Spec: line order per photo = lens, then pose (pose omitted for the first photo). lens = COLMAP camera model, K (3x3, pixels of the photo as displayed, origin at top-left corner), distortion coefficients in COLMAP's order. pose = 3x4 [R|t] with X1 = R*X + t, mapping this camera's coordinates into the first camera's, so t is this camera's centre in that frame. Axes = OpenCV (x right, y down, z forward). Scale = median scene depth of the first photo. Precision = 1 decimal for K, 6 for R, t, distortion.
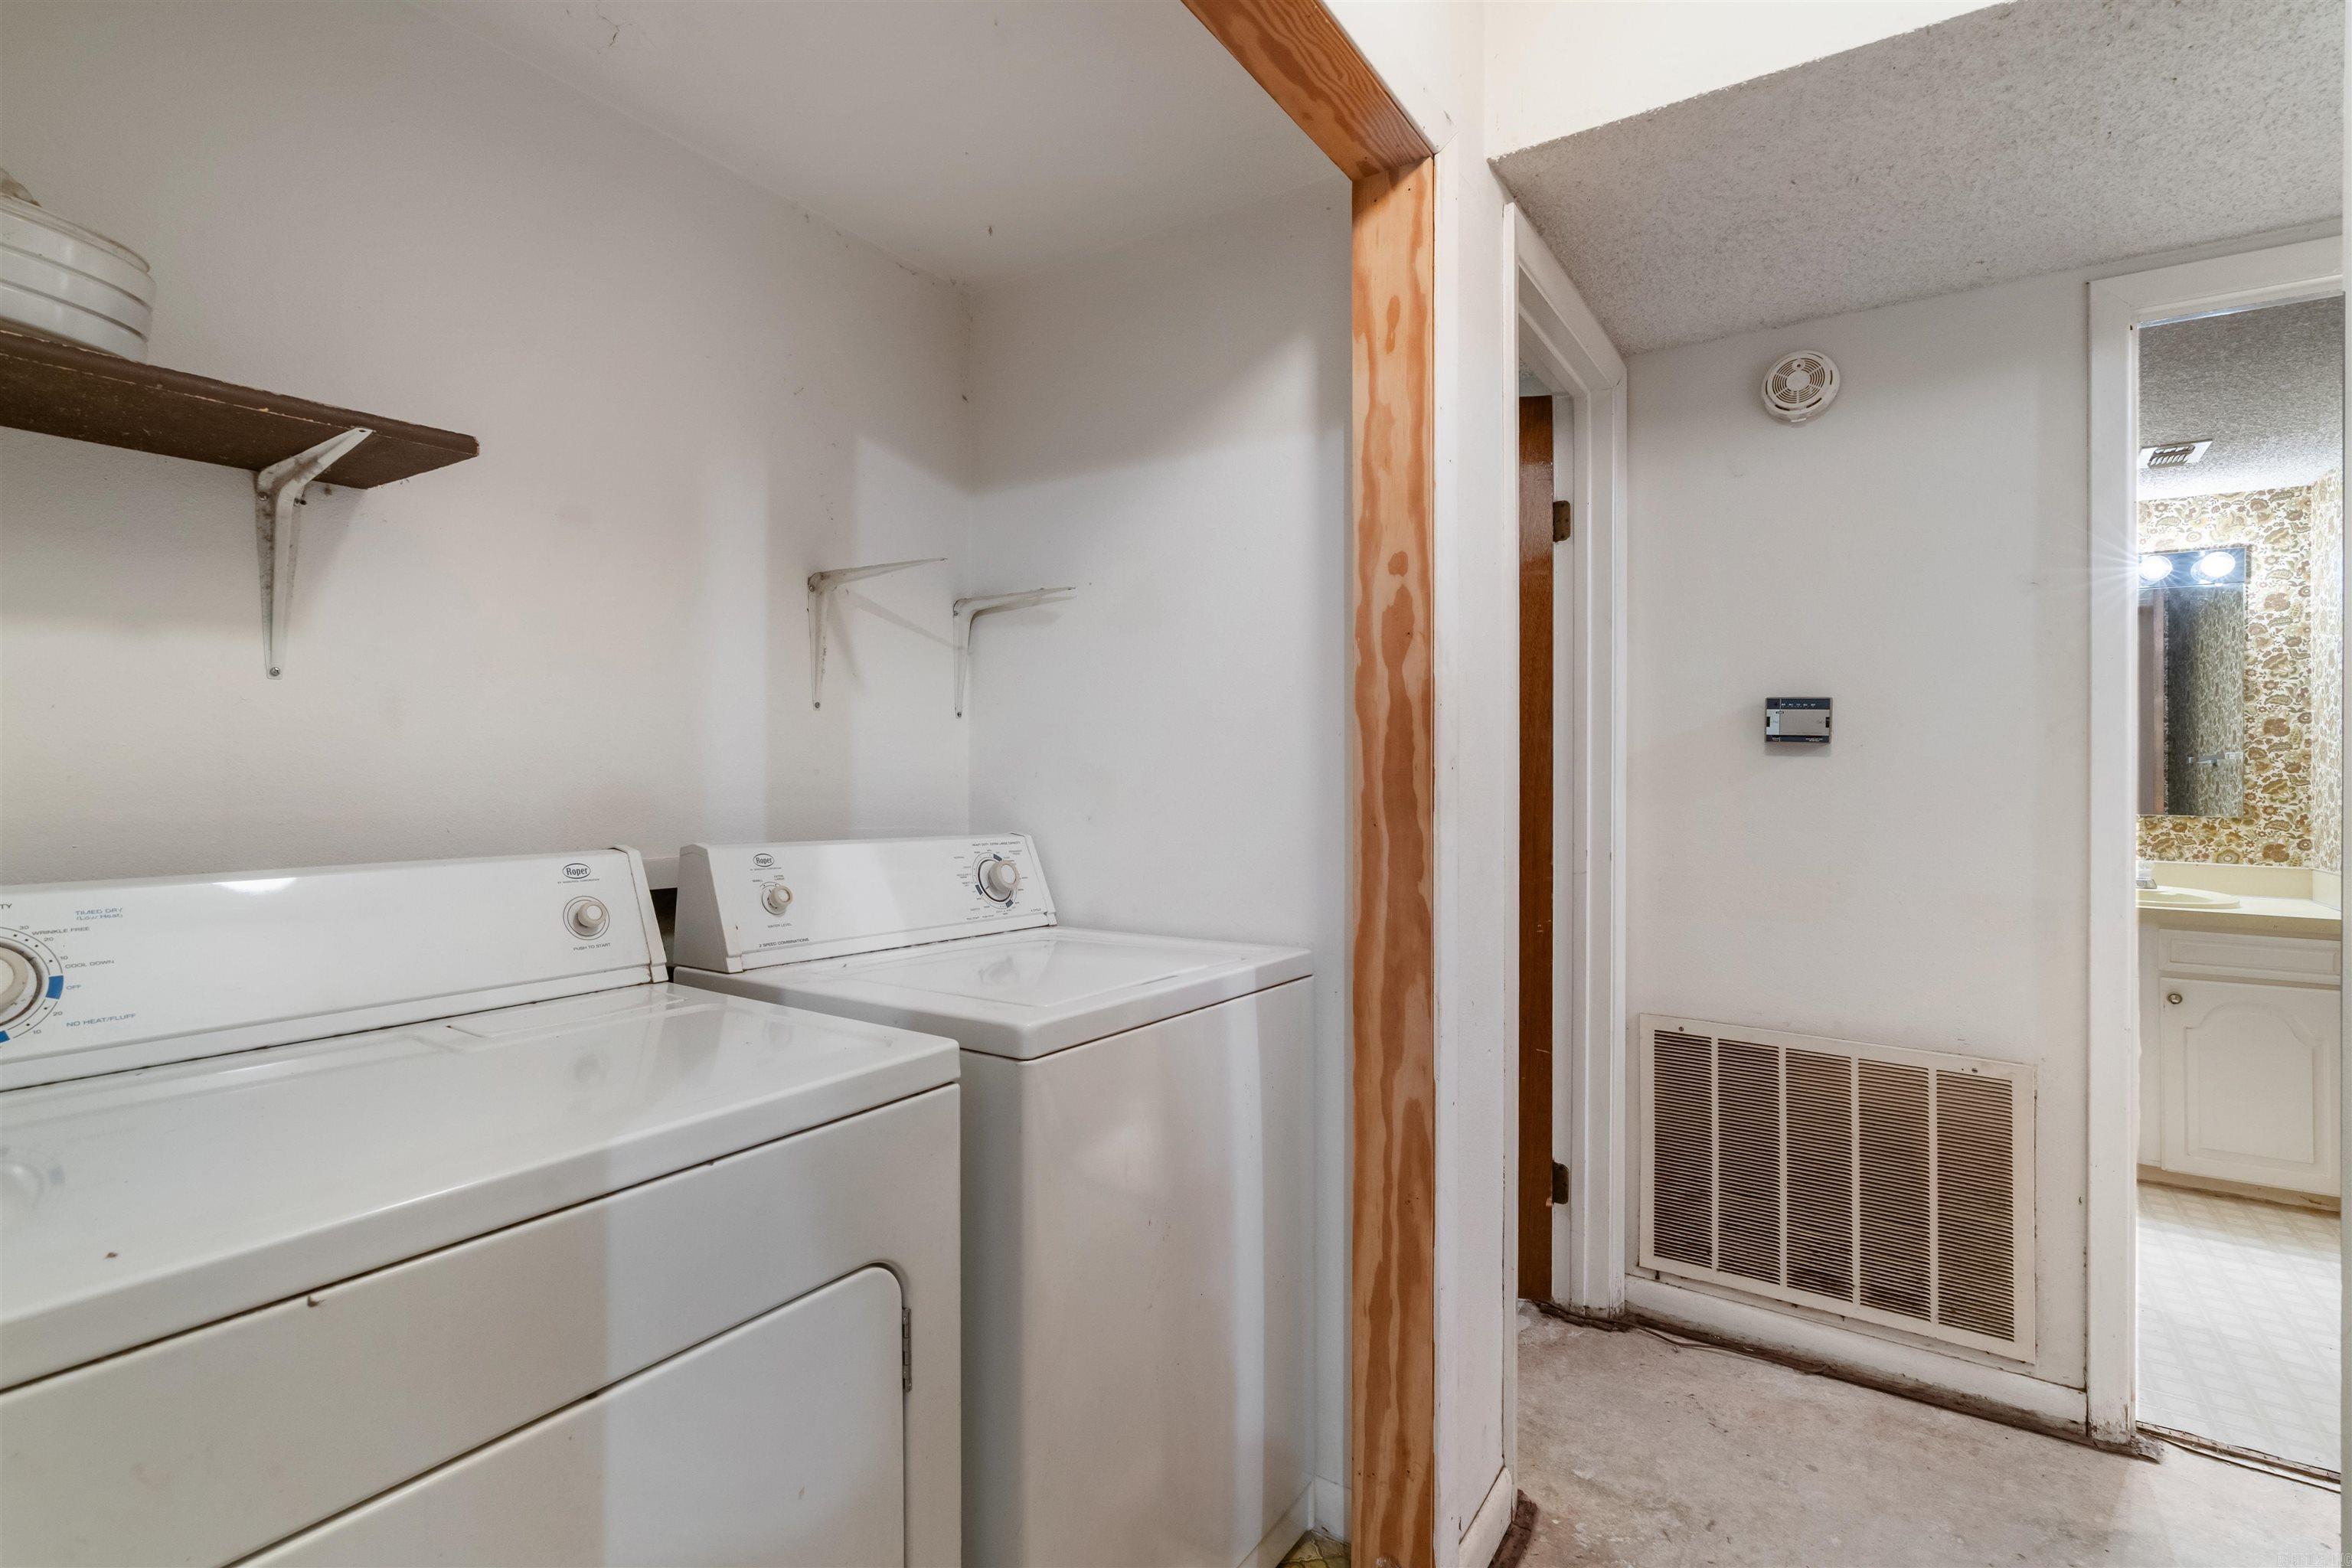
lens RADIAL K [[1087.7, 0, 1166.9], [0, 1087.7, 786.2], [0, 0, 1]] dist [-0.004646, 0.001679]
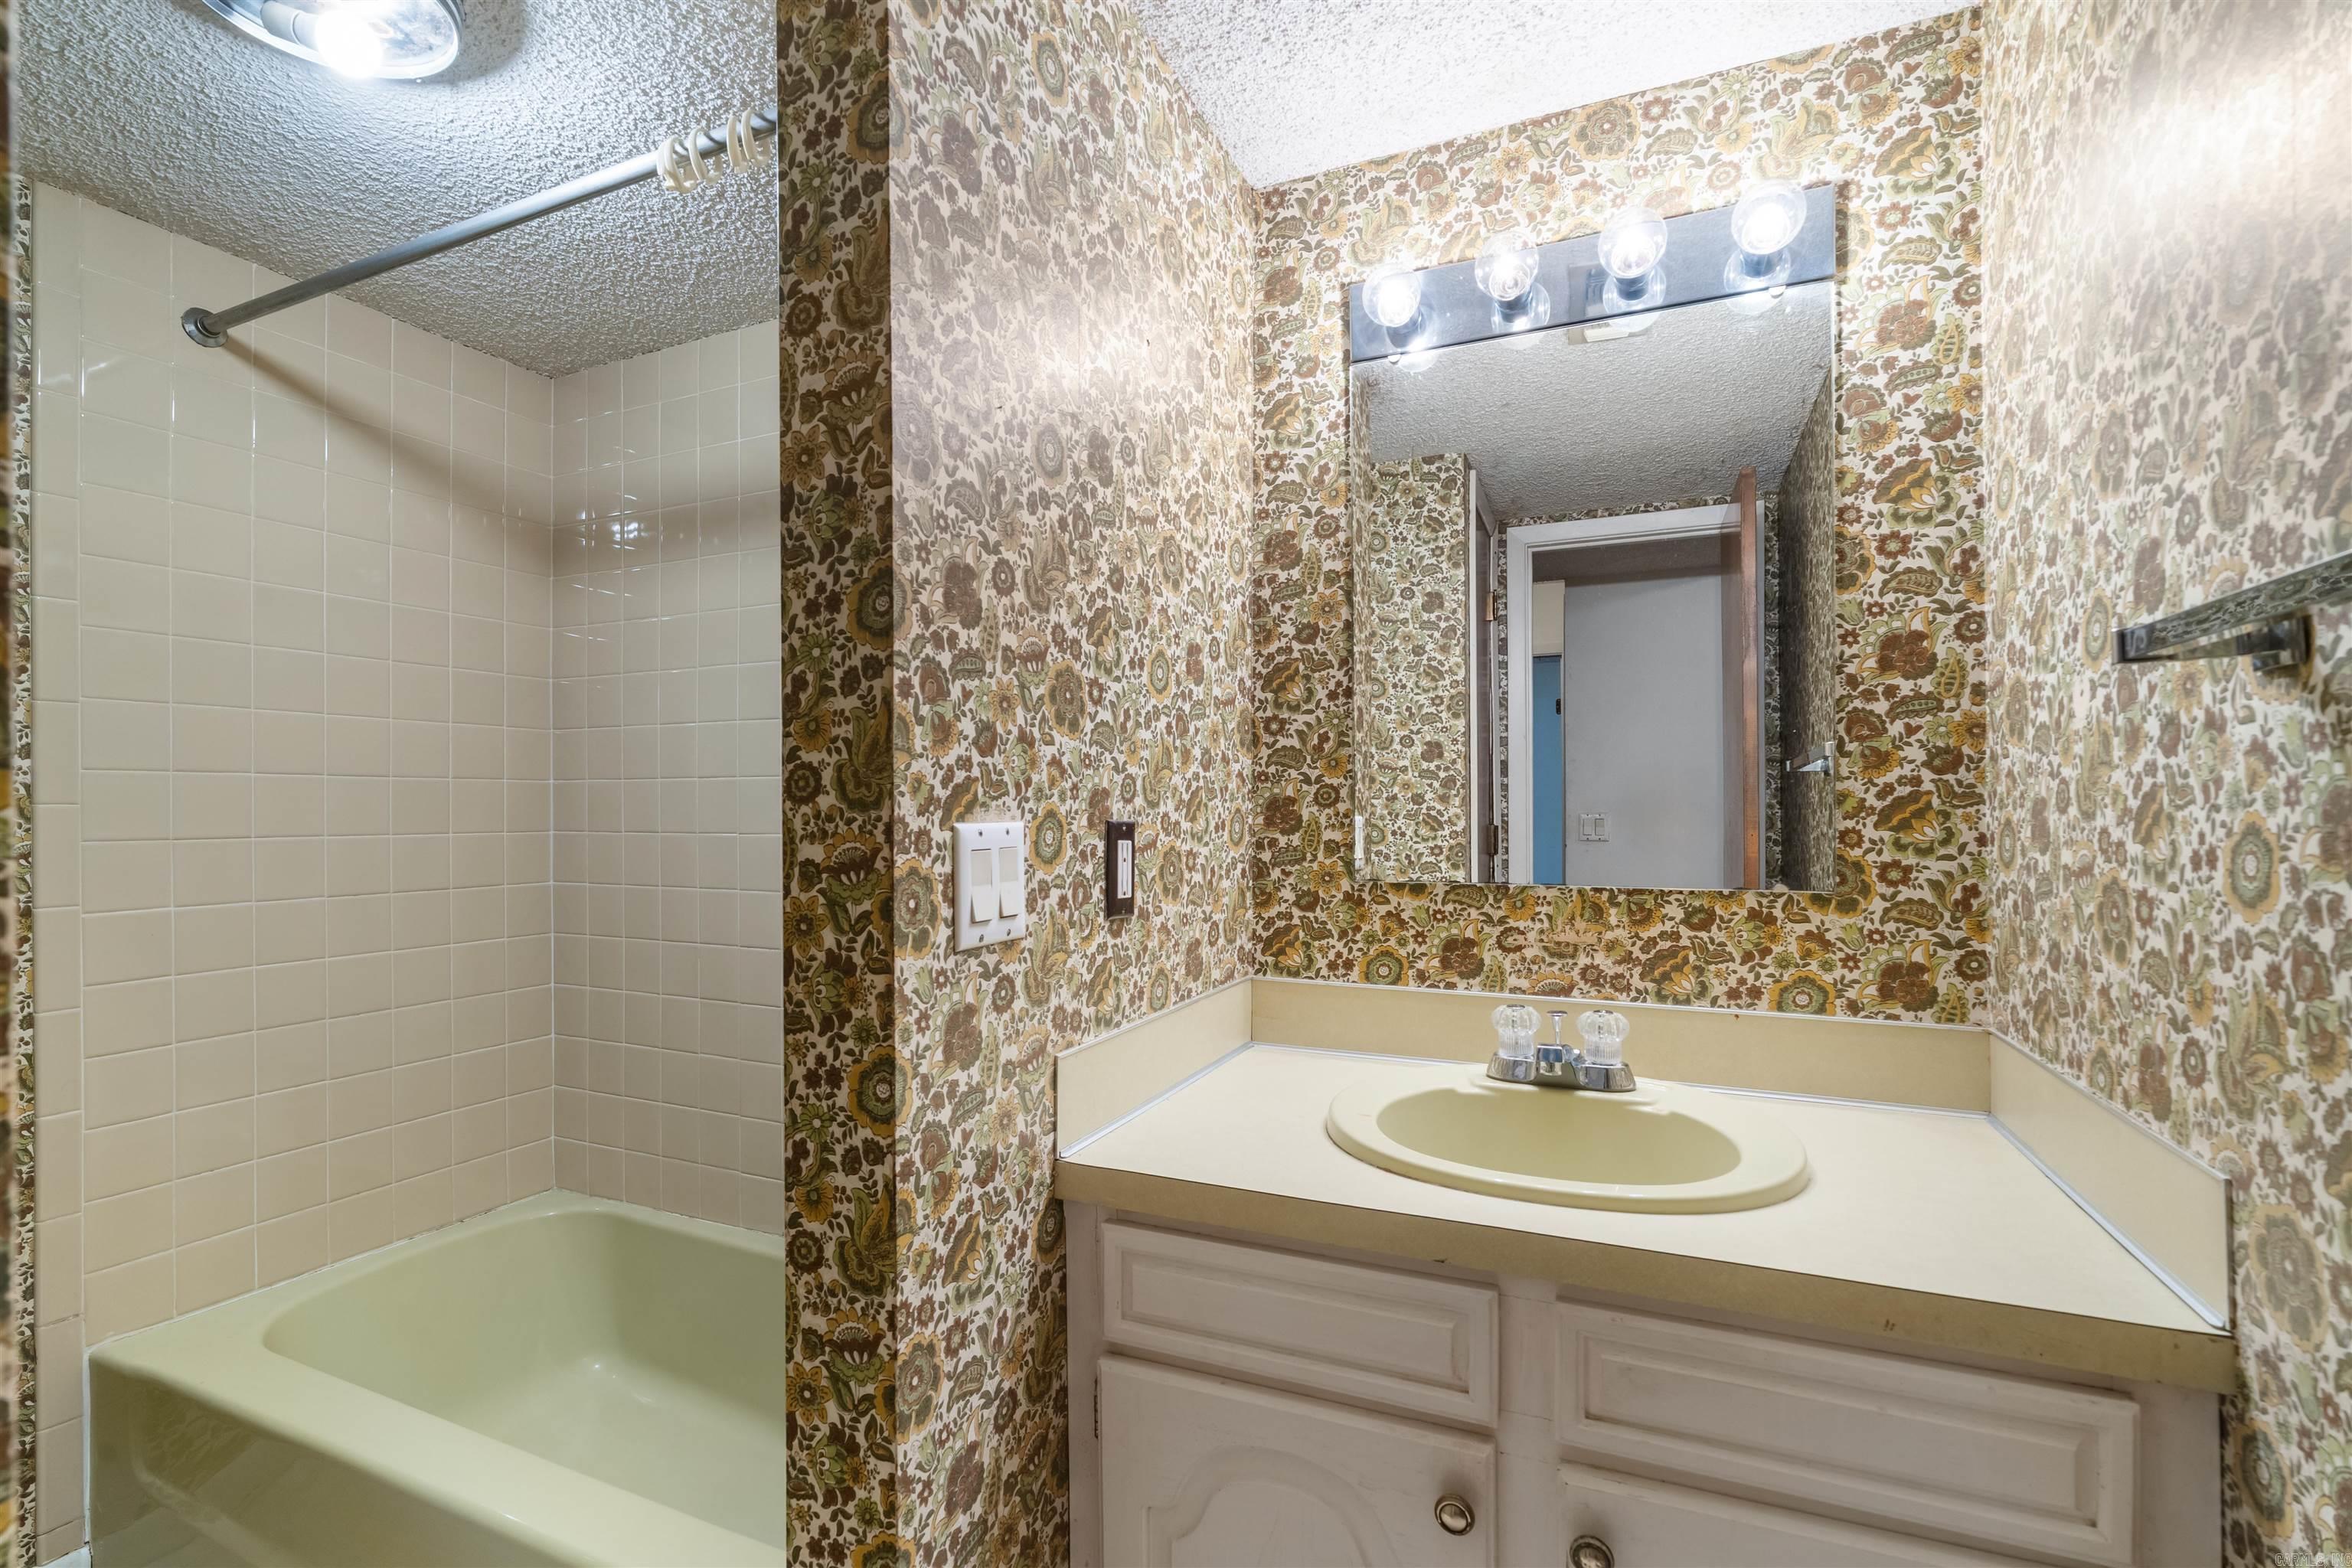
lens RADIAL K [[1087.7, 0, 1173.2], [0, 1087.7, 841.3], [0, 0, 1]] dist [-0.004646, 0.001679]
pose [[0.983239, -0.020084, 0.181210, 0.698738], [0.017578, 0.999727, 0.015423, 0.000539], [-0.181470, -0.011979, 0.983324, 0.670507]]
